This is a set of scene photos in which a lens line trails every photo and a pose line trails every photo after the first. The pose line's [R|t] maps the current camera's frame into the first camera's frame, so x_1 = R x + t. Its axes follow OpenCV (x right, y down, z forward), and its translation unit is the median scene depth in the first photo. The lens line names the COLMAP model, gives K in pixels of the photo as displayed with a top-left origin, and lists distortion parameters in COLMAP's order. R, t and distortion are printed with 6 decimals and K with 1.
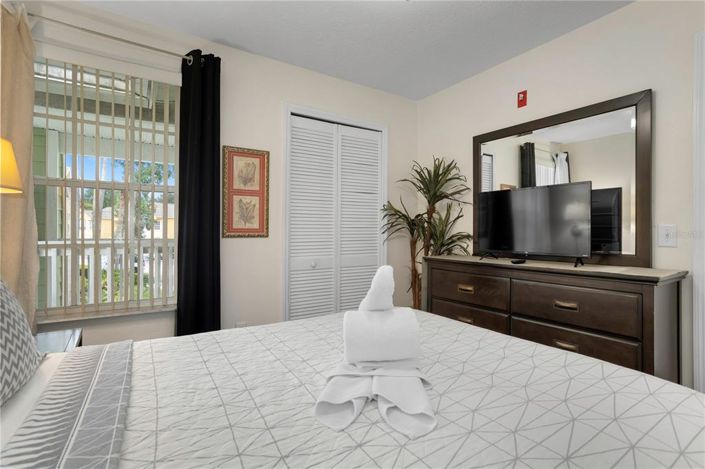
lens RADIAL K [[340.4, 0, 355.4], [0, 340.4, 230.4], [0, 0, 1]] dist [-0.056934, 0.030785]
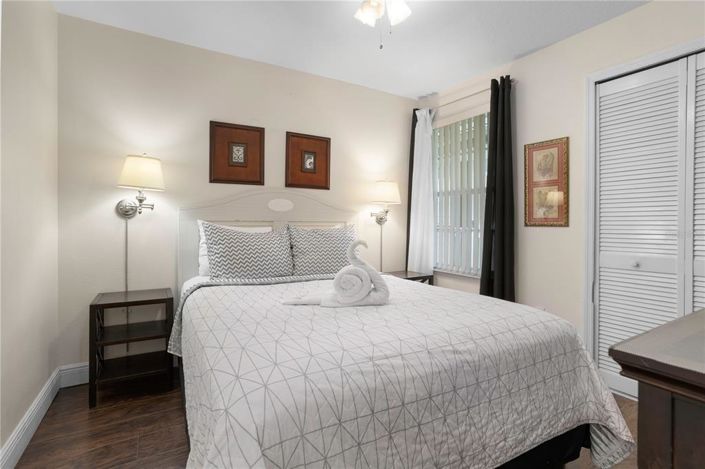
lens RADIAL K [[340.4, 0, 355.4], [0, 340.4, 230.4], [0, 0, 1]] dist [-0.056934, 0.030785]
pose [[-0.042180, 0.025333, -0.998789, 0.739993], [0.001806, 0.999679, 0.025280, 0.006026], [0.999108, -0.000737, -0.042213, 0.455513]]
